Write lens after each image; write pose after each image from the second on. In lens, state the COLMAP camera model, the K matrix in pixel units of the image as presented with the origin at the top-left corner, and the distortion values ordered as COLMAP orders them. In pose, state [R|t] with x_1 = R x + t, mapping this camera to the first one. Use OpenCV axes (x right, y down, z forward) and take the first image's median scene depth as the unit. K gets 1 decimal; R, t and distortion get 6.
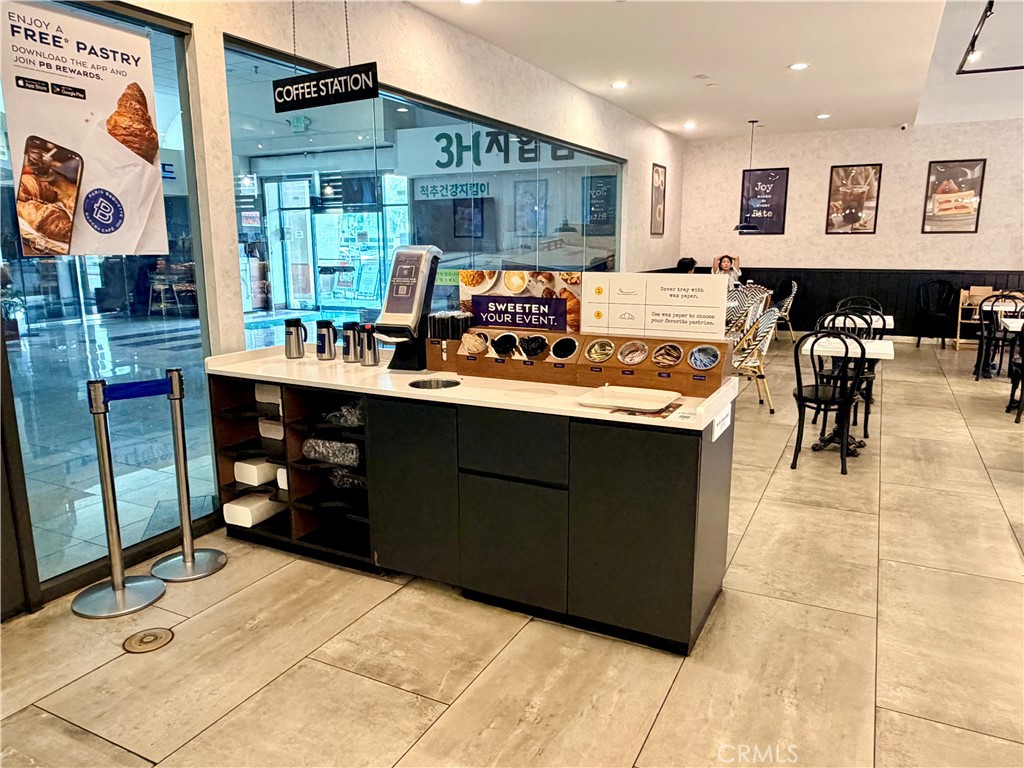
lens RADIAL K [[714.5, 0, 510.8], [0, 714.5, 381.8], [0, 0, 1]] dist [0.041988, -0.053912]
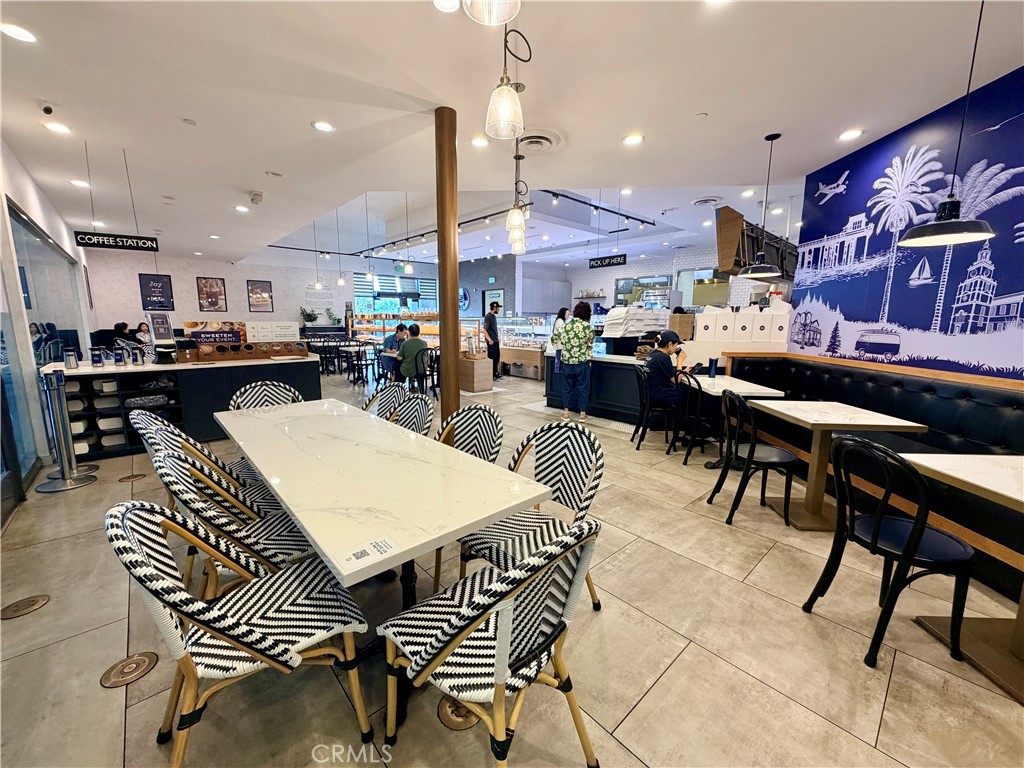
lens RADIAL K [[410.0, 0, 506.4], [0, 410.0, 380.5], [0, 0, 1]] dist [-0.001322, 0.000479]
pose [[0.352580, -0.135197, 0.925964, -0.378856], [0.172848, 0.981891, 0.077548, 0.046364], [-0.919680, 0.132709, 0.369564, -0.190060]]
